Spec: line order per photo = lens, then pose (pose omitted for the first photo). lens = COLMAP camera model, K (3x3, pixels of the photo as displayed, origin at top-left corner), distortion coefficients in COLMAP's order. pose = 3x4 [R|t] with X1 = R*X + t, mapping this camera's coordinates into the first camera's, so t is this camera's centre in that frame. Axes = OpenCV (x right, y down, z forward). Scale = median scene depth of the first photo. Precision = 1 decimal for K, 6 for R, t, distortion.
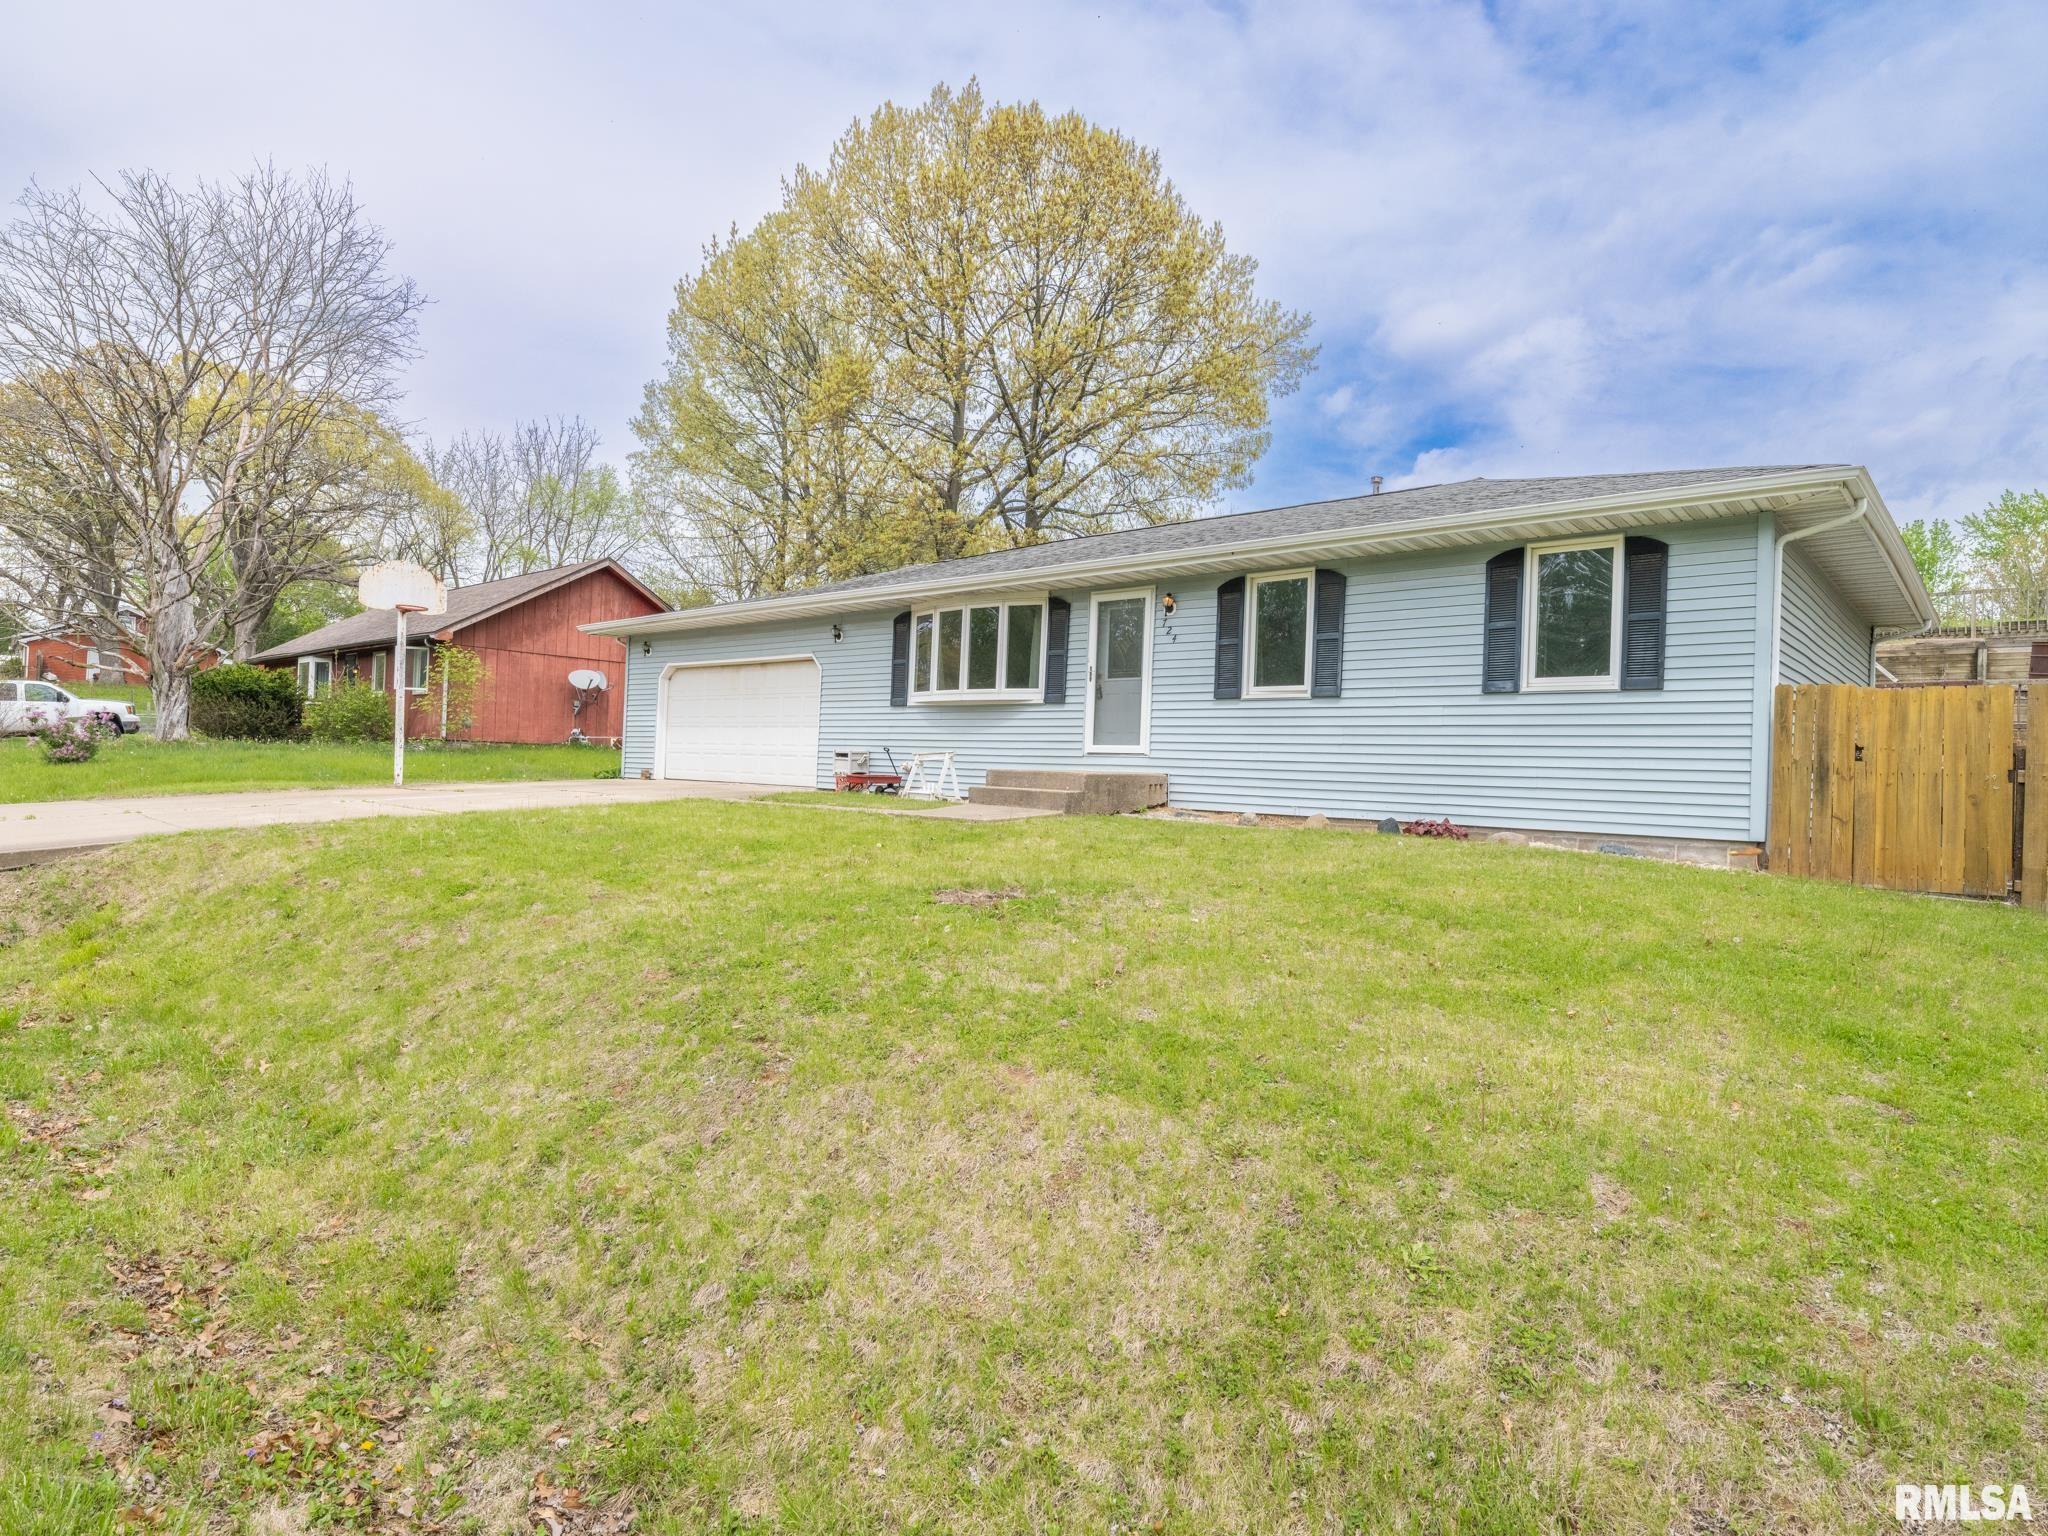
lens RADIAL K [[1153.2, 0, 1024.0], [0, 1153.2, 768.0], [0, 0, 1]] dist [0.003562, 0.000344]
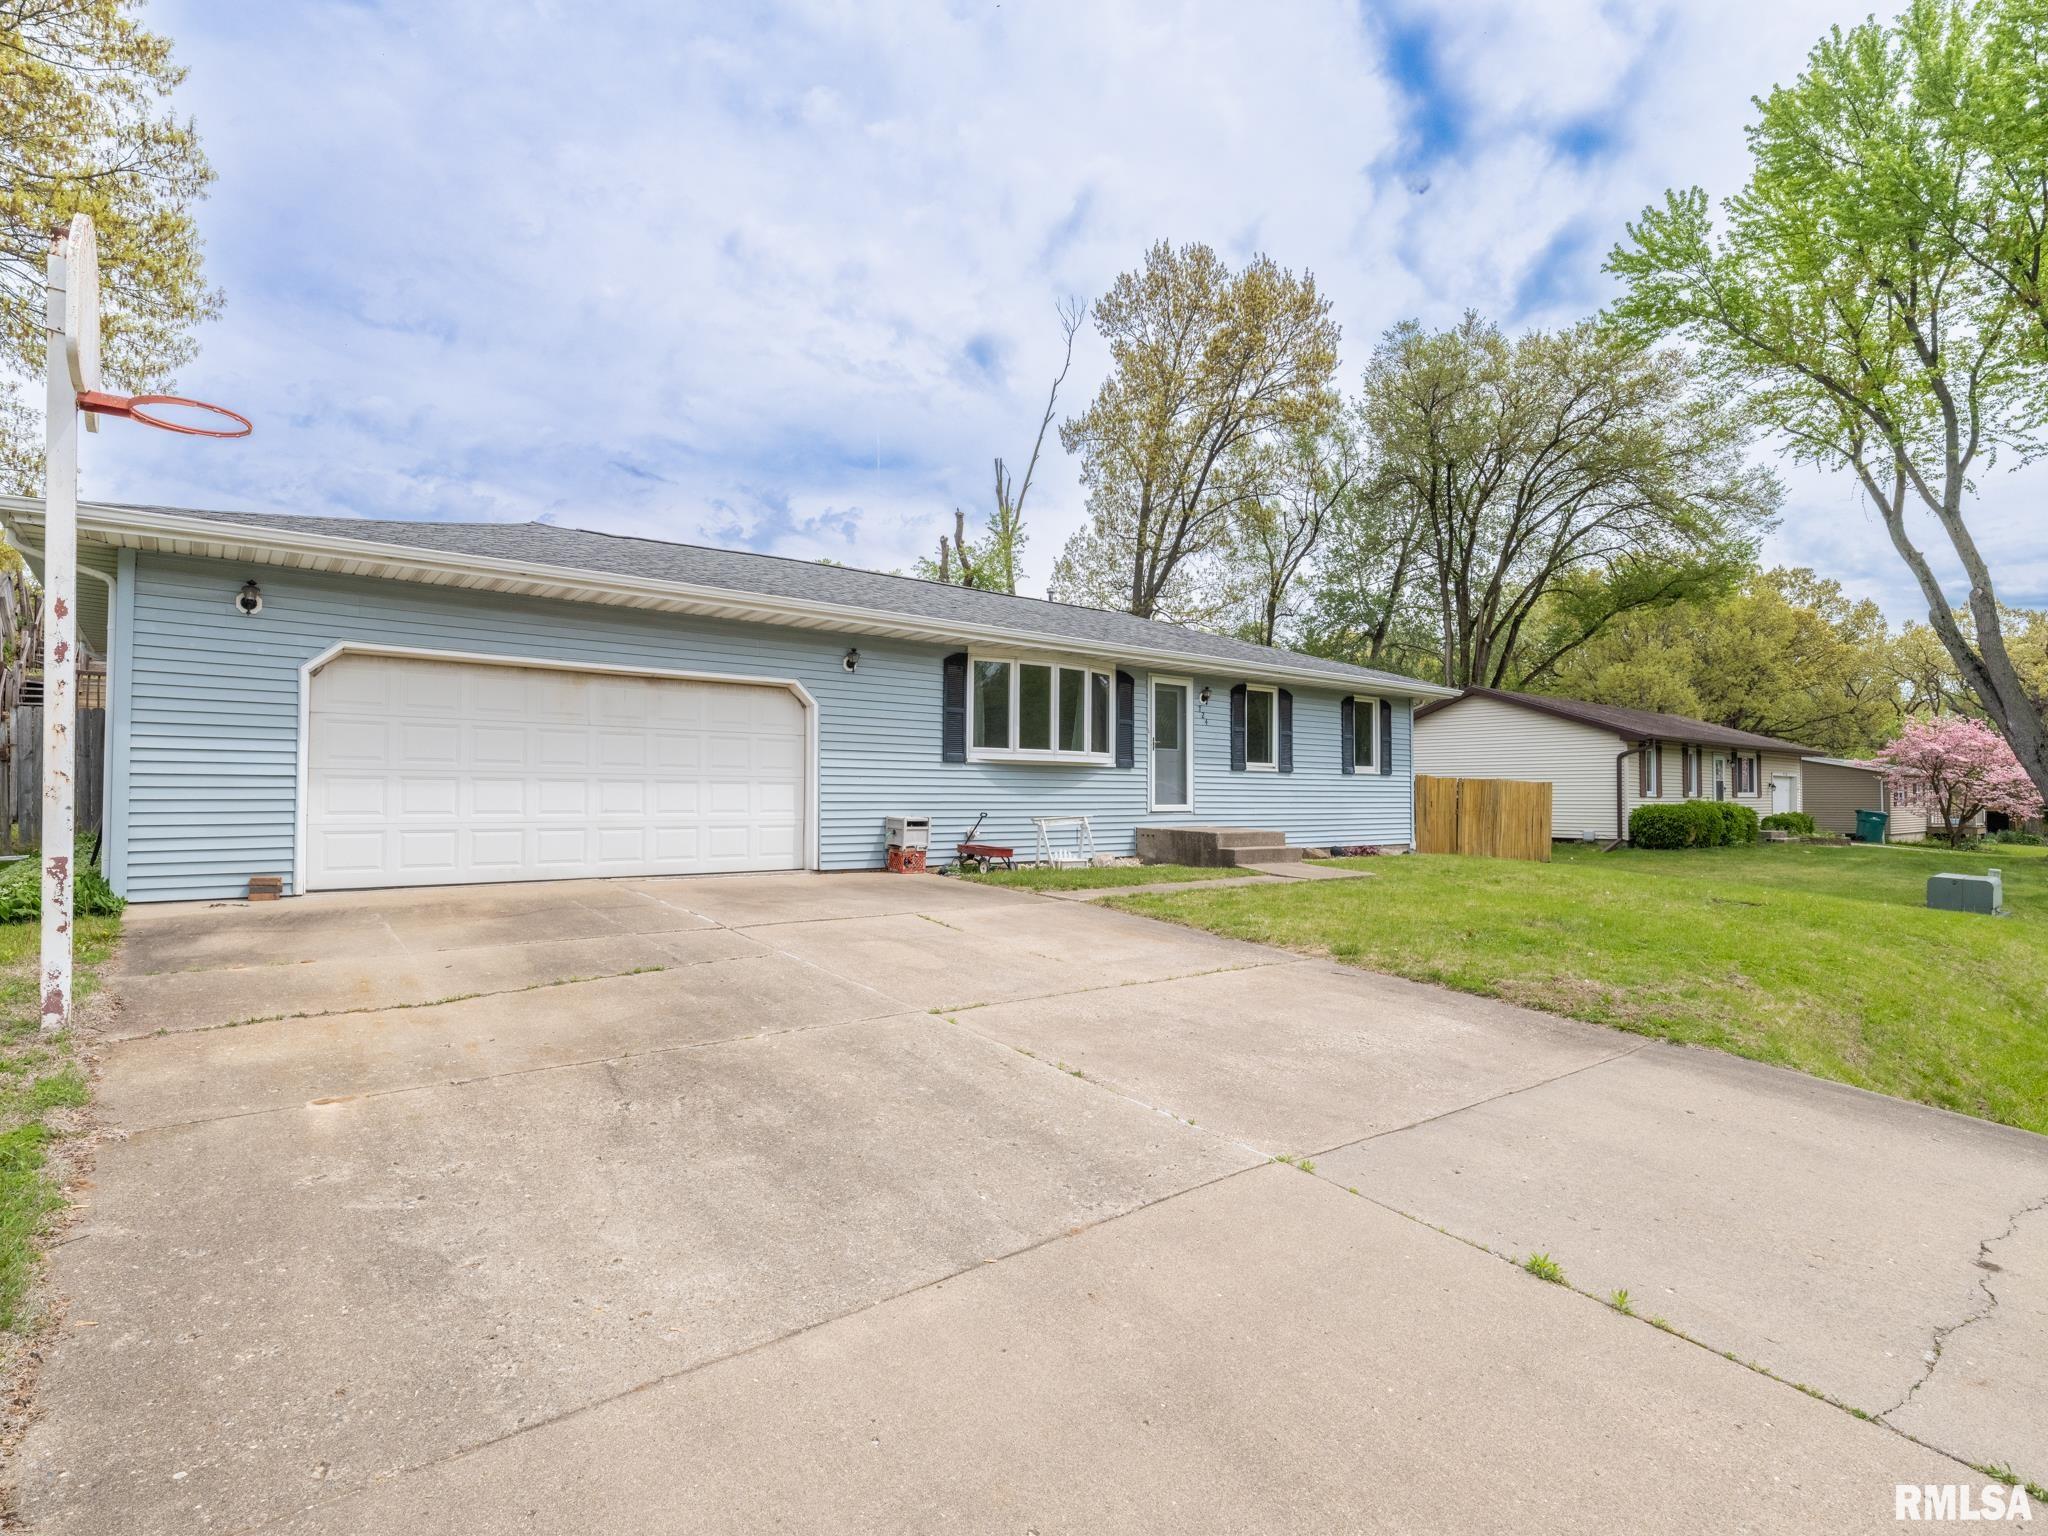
lens RADIAL K [[1054.3, 0, 1033.4], [0, 1054.3, 803.6], [0, 0, 1]] dist [0.016816, 0.000053]
pose [[0.139630, -0.013762, 0.990108, -1.059259], [0.020940, 0.999721, 0.010943, -0.037189], [-0.989982, 0.019205, 0.139879, 1.016741]]
